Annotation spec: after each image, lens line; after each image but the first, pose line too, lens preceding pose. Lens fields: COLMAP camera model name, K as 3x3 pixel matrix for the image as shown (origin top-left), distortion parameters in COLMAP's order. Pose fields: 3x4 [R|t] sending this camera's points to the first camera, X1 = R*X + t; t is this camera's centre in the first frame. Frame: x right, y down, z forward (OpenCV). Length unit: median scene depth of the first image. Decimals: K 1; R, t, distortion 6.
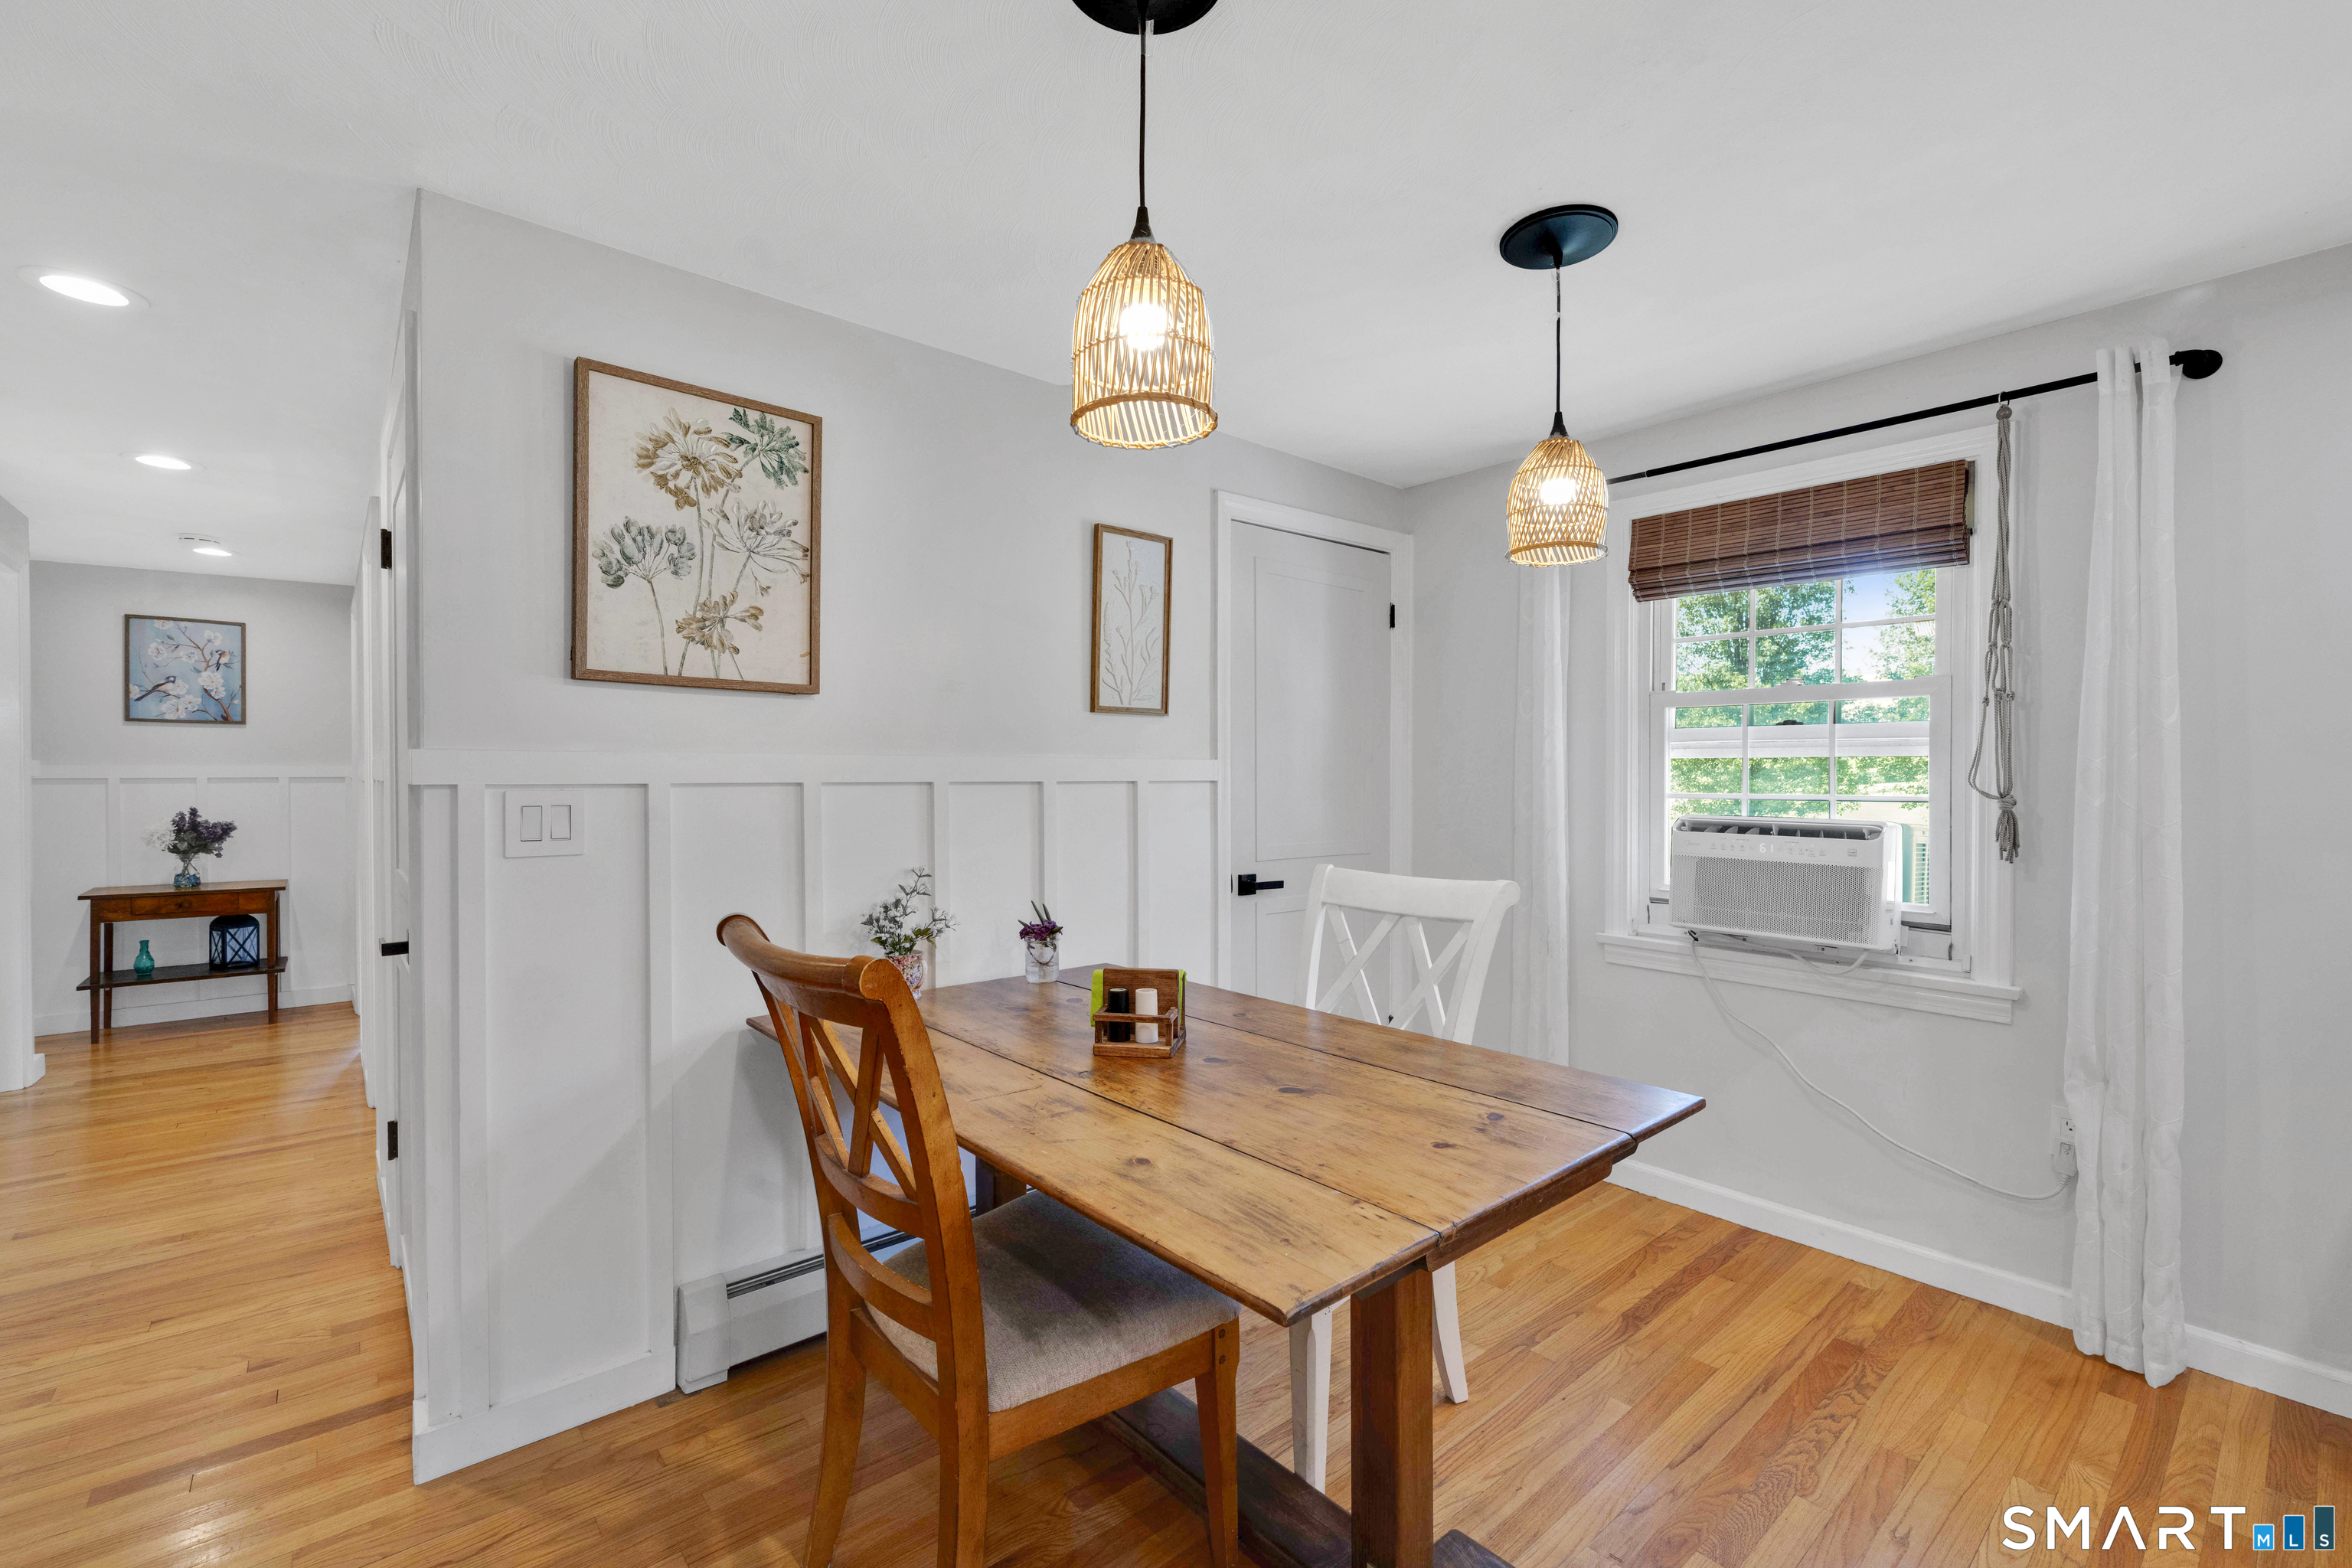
lens RADIAL K [[986.0, 0, 1246.8], [0, 986.0, 780.3], [0, 0, 1]] dist [-0.000701, -0.001412]
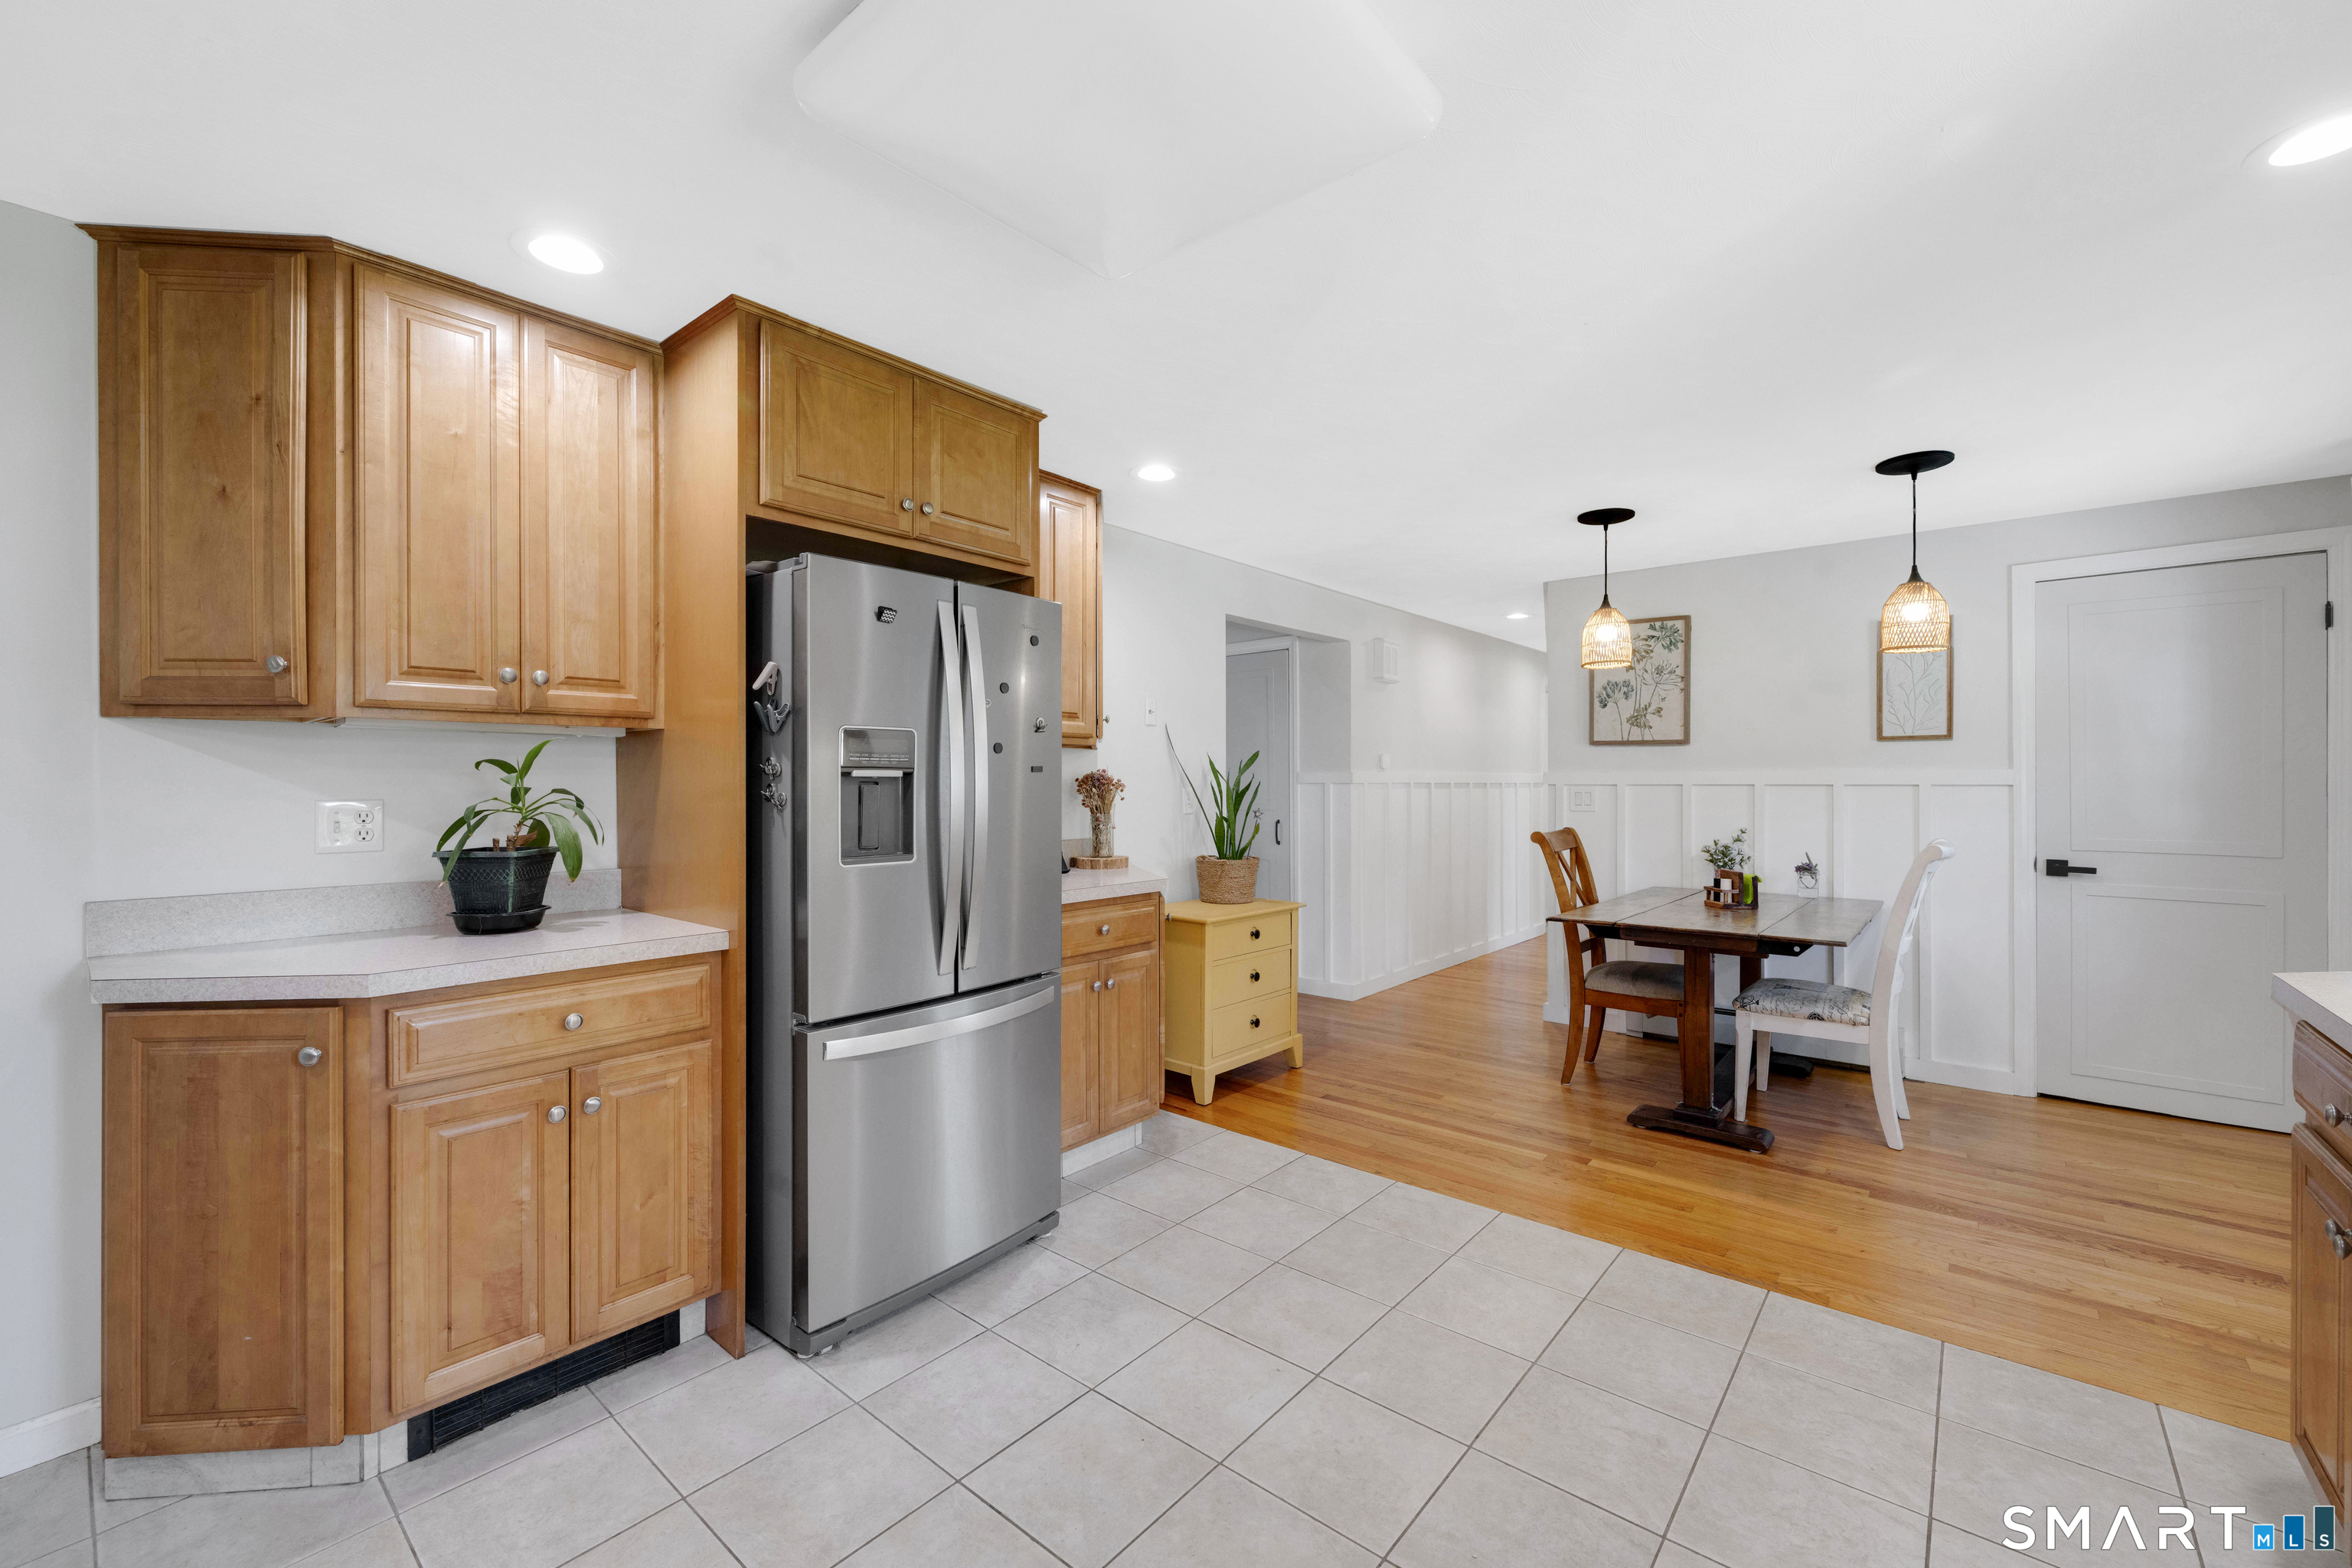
lens RADIAL K [[986.0, 0, 1170.8], [0, 986.0, 786.6], [0, 0, 1]] dist [-0.000701, -0.001412]
pose [[0.145930, 0.000258, -0.989295, 1.666225], [-0.006695, 0.999977, -0.000727, 0.016965], [0.989272, 0.006729, 0.145928, -0.468698]]
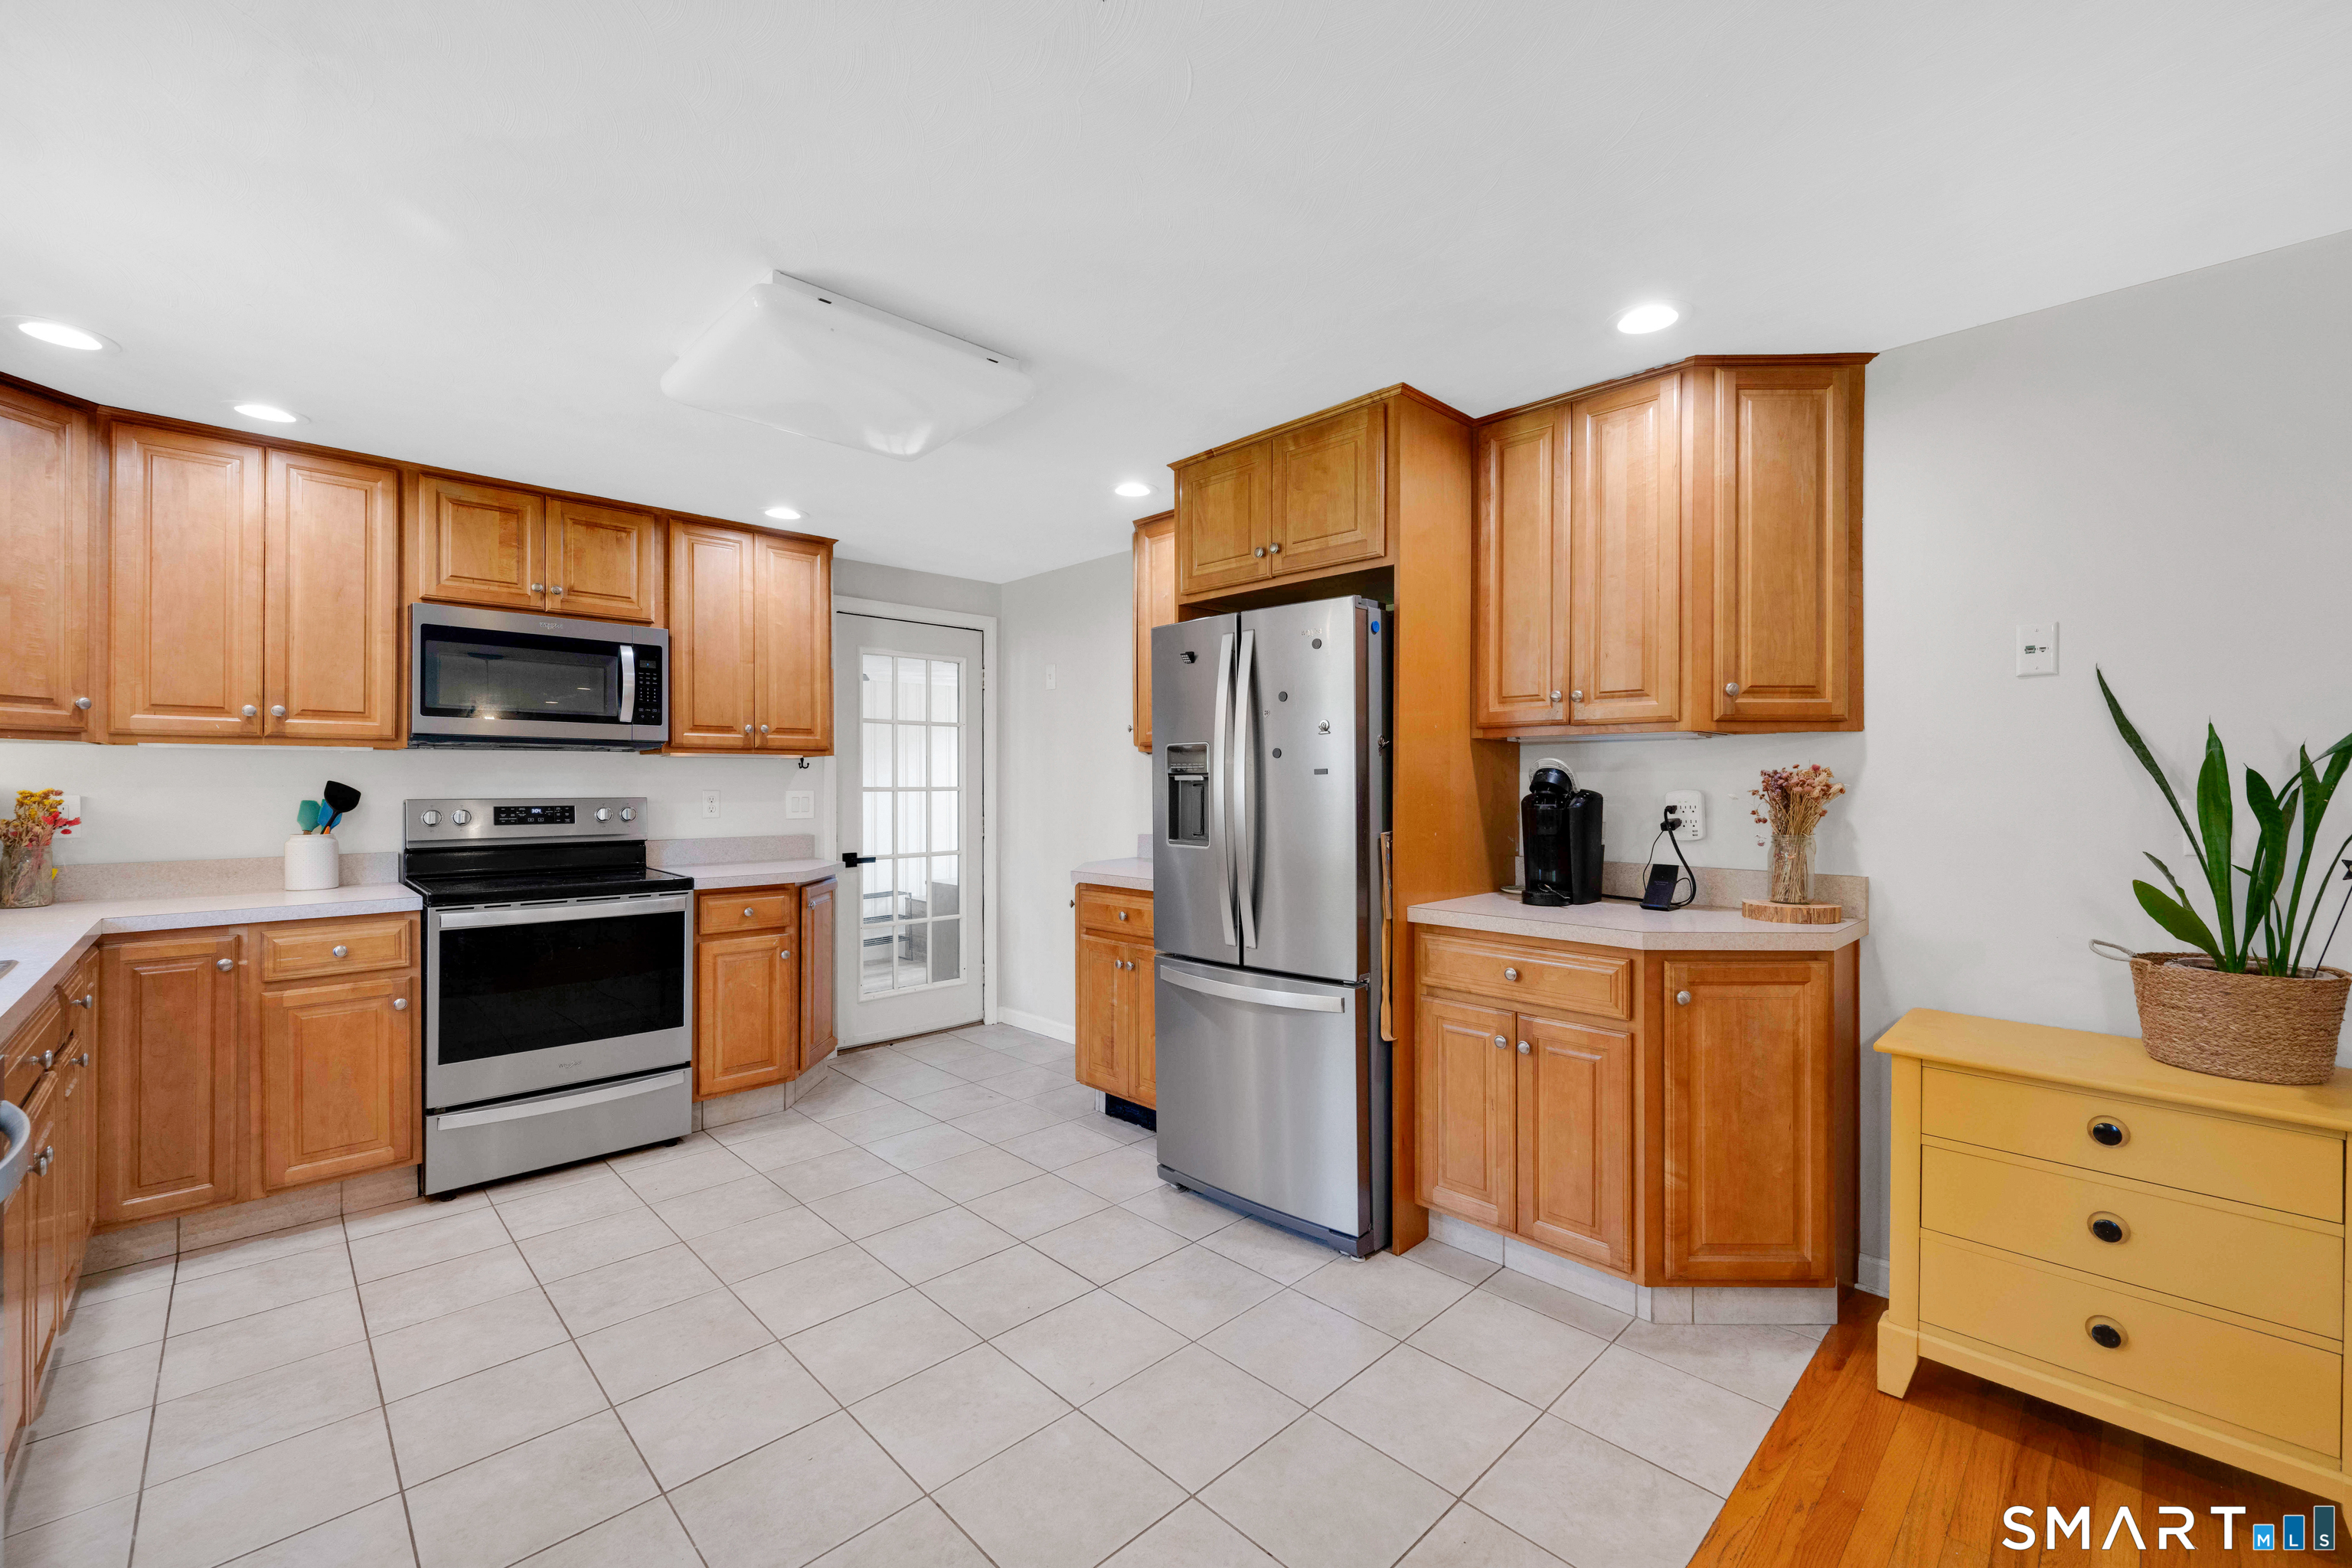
lens RADIAL K [[986.0, 0, 1176.0], [0, 986.0, 786.2], [0, 0, 1]] dist [-0.000701, -0.001412]
pose [[-0.999770, -0.002199, -0.021354, 0.629376], [-0.002548, 0.999864, 0.016320, -0.007206], [0.021315, 0.016371, -0.999639, 0.769375]]
